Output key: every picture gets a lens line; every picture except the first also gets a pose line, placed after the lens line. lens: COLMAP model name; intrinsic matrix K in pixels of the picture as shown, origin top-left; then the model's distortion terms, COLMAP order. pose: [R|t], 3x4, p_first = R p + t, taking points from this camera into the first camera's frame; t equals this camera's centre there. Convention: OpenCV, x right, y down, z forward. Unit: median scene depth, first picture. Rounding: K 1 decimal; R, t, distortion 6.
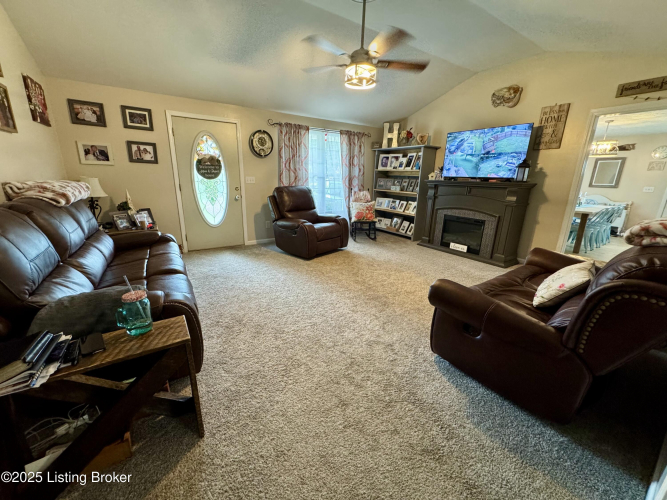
lens RADIAL K [[265.6, 0, 332.1], [0, 265.6, 249.5], [0, 0, 1]] dist [-0.001928, 0.000068]
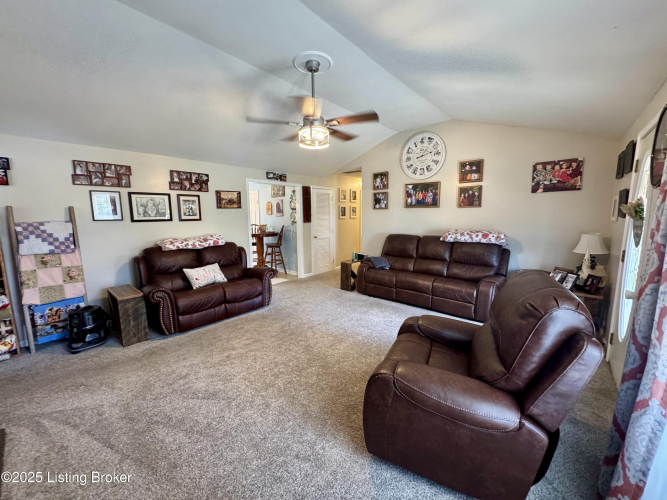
lens RADIAL K [[265.6, 0, 332.1], [0, 265.6, 249.5], [0, 0, 1]] dist [-0.001928, 0.000068]
pose [[-0.964880, 0.015136, -0.262254, 0.213448], [-0.085015, 0.926619, 0.366264, -0.415426], [0.248554, 0.375697, -0.892789, 1.394722]]
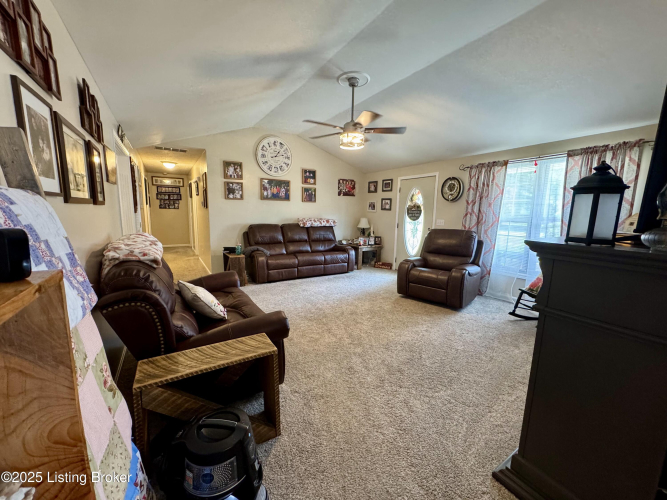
lens RADIAL K [[265.6, 0, 332.1], [0, 265.6, 249.5], [0, 0, 1]] dist [-0.001928, 0.000068]
pose [[-0.032443, 0.123277, -0.991842, 0.950770], [-0.280636, 0.951319, 0.127420, -0.197216], [0.959266, 0.282480, 0.003733, 0.698681]]
